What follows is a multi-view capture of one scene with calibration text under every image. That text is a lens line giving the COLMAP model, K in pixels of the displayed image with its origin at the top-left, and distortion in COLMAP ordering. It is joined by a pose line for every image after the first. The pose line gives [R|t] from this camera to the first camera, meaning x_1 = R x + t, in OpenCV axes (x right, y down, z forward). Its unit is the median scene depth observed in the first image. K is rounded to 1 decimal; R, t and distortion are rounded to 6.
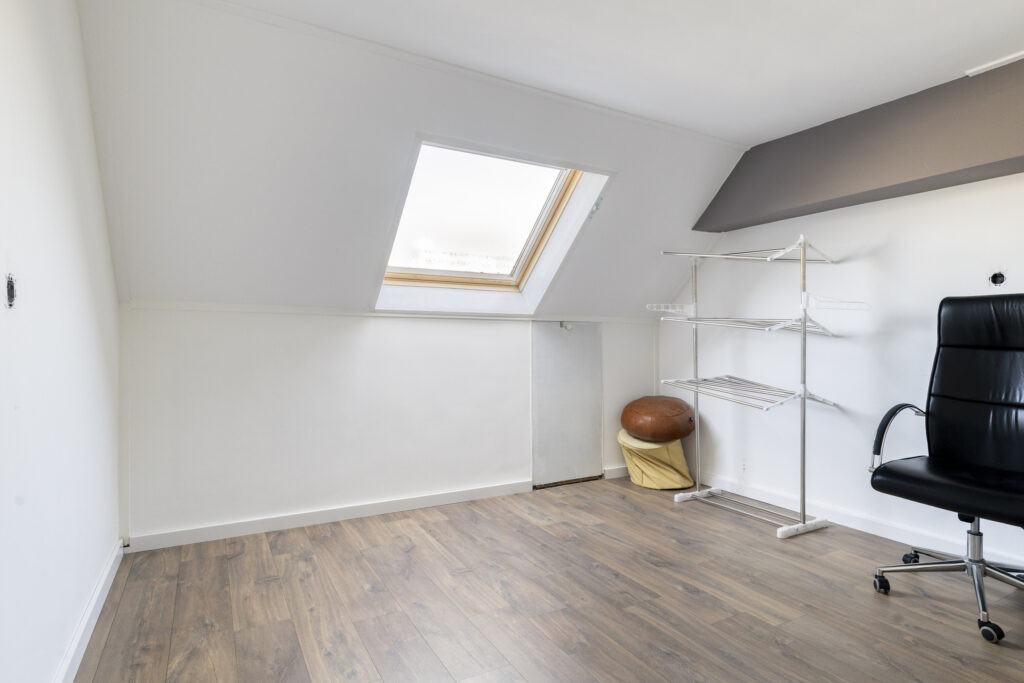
lens RADIAL K [[537.1, 0, 507.7], [0, 537.1, 337.0], [0, 0, 1]] dist [-0.002644, -0.000714]
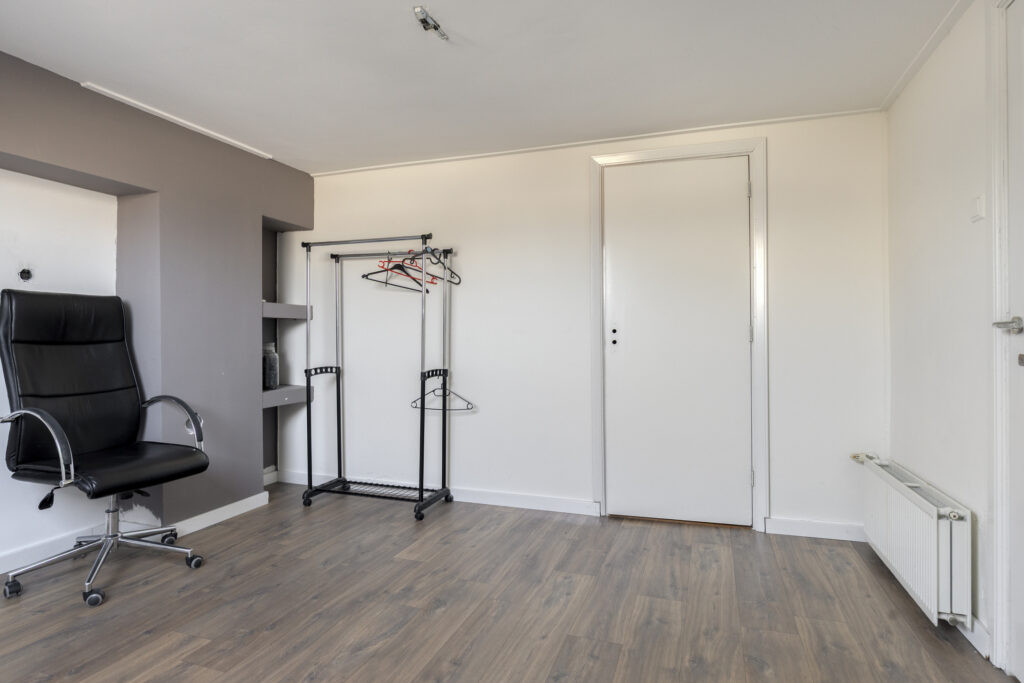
lens RADIAL K [[537.1, 0, 506.0], [0, 537.1, 342.8], [0, 0, 1]] dist [-0.002644, -0.000714]
pose [[-0.639132, -0.007085, 0.769065, -0.761528], [0.001196, 0.999947, 0.010206, 0.016577], [-0.769096, 0.007443, -0.639089, 1.674924]]
